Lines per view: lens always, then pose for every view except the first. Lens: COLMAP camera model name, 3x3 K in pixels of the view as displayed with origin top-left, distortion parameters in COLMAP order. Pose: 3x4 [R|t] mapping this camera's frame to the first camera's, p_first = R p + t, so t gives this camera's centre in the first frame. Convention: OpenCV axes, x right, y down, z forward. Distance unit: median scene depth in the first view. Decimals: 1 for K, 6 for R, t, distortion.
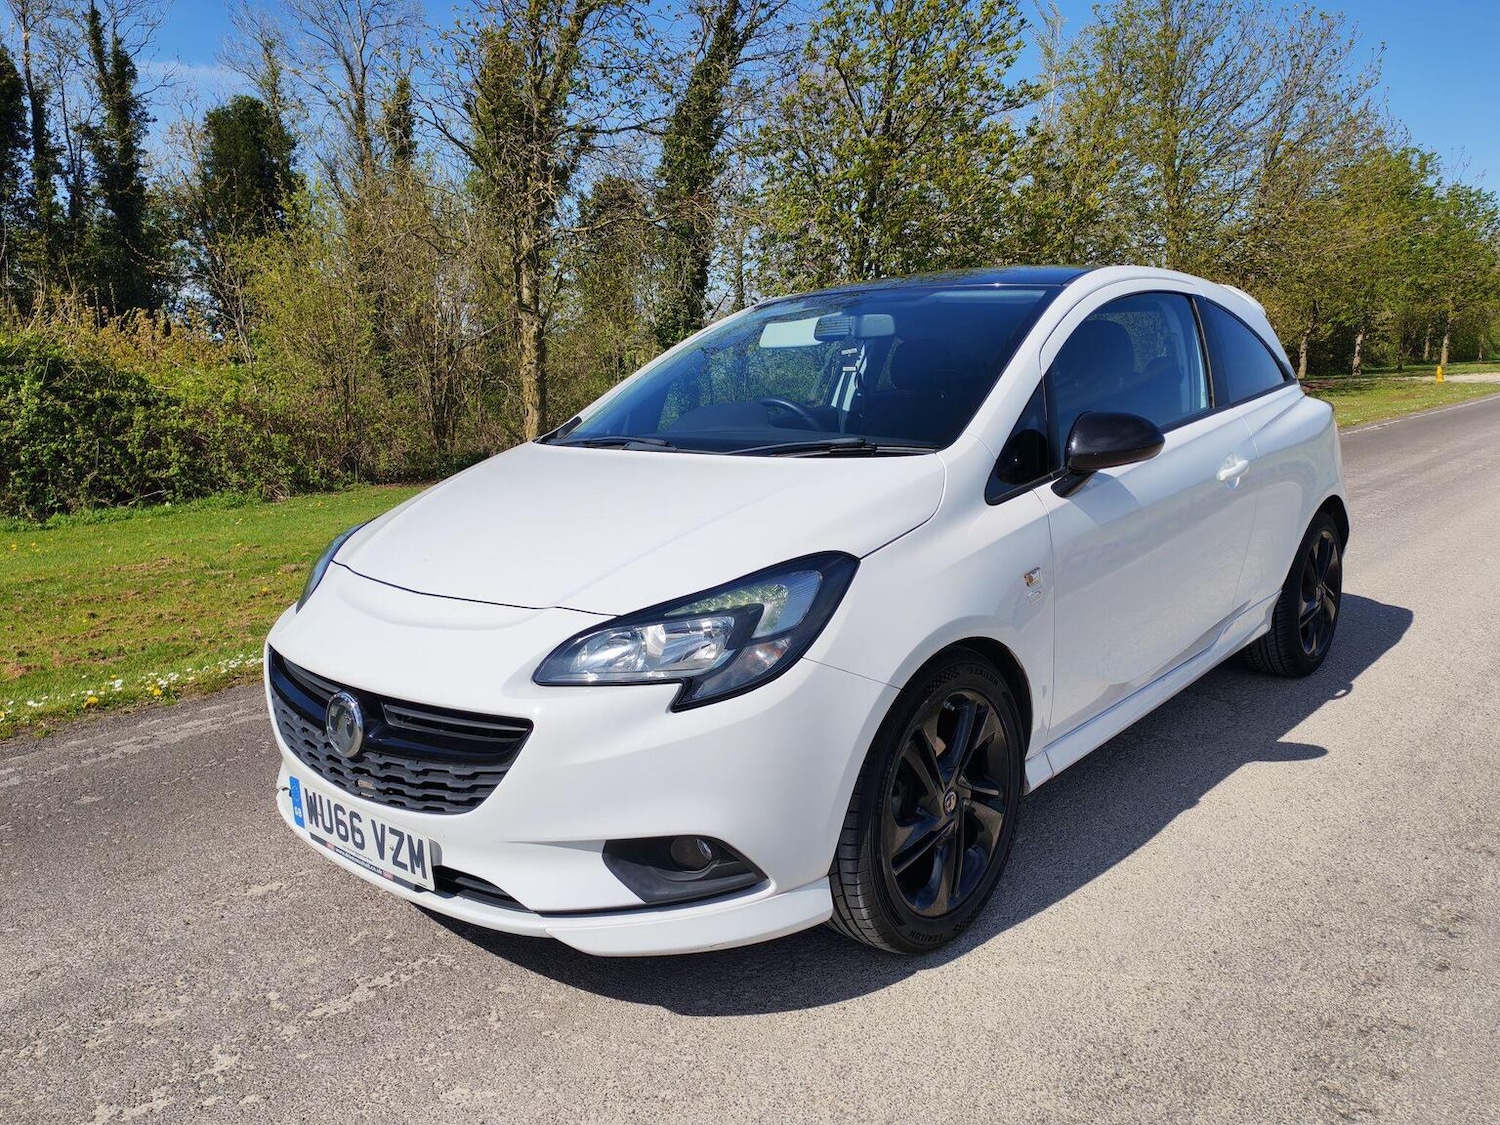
lens RADIAL K [[1144.9, 0, 745.8], [0, 1144.9, 564.6], [0, 0, 1]] dist [0.078909, -0.095552]
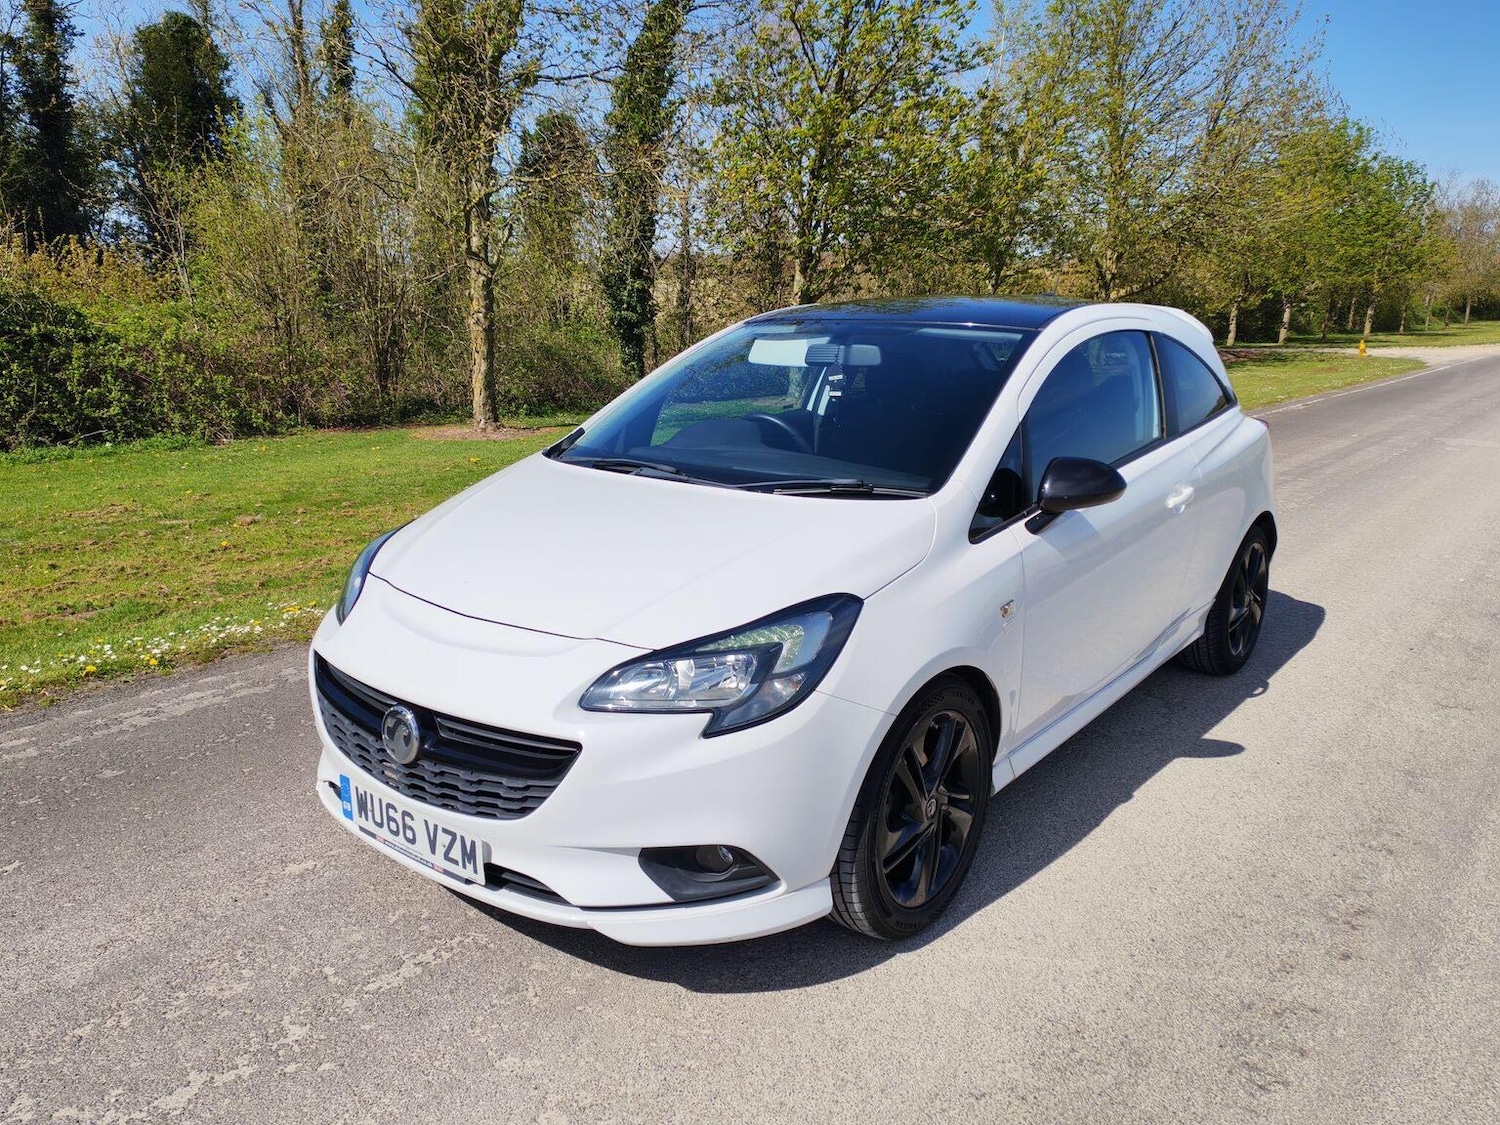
lens RADIAL K [[1137.0, 0, 731.3], [0, 1137.0, 572.2], [0, 0, 1]] dist [0.083727, -0.091792]
pose [[0.998508, 0.025786, 0.048129, -0.063426], [-0.028430, 0.998077, 0.055089, -0.066064], [-0.046616, -0.056375, 0.997321, -0.083385]]
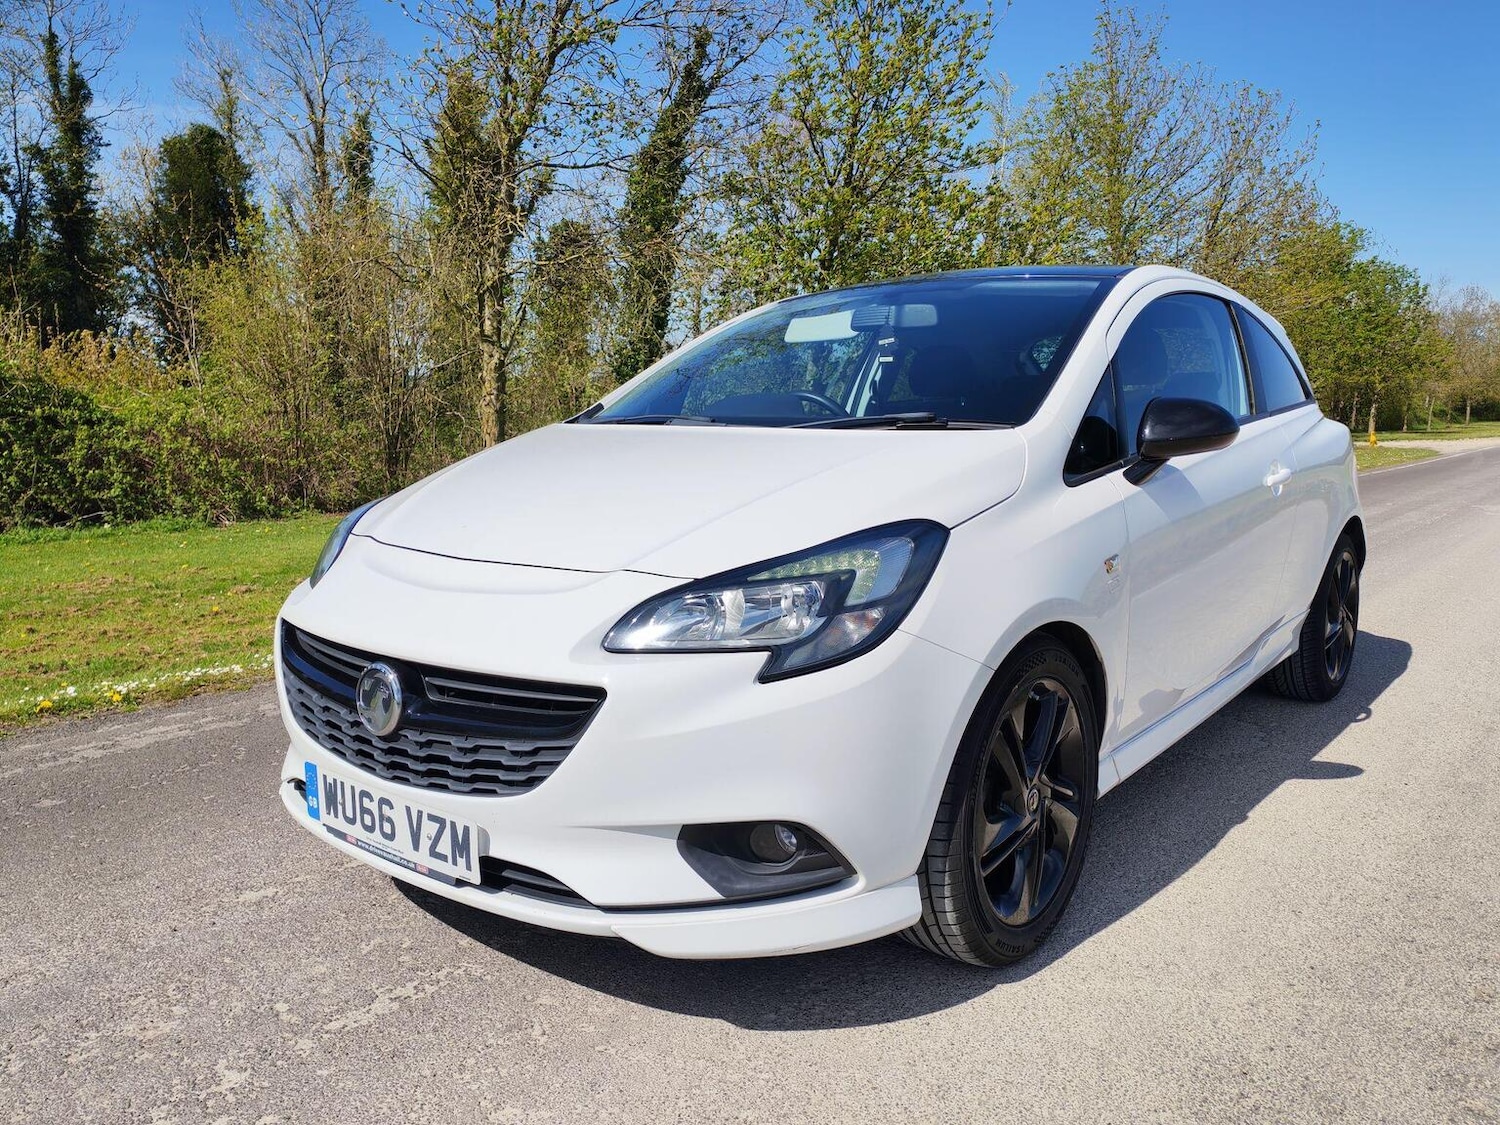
lens RADIAL K [[1144.8, 0, 744.0], [0, 1144.8, 553.9], [0, 0, 1]] dist [0.074981, -0.091947]
pose [[0.998519, 0.025219, 0.048197, -0.081675], [-0.022715, 0.998398, -0.051812, 0.049107], [-0.049427, 0.050641, 0.997493, 0.062591]]
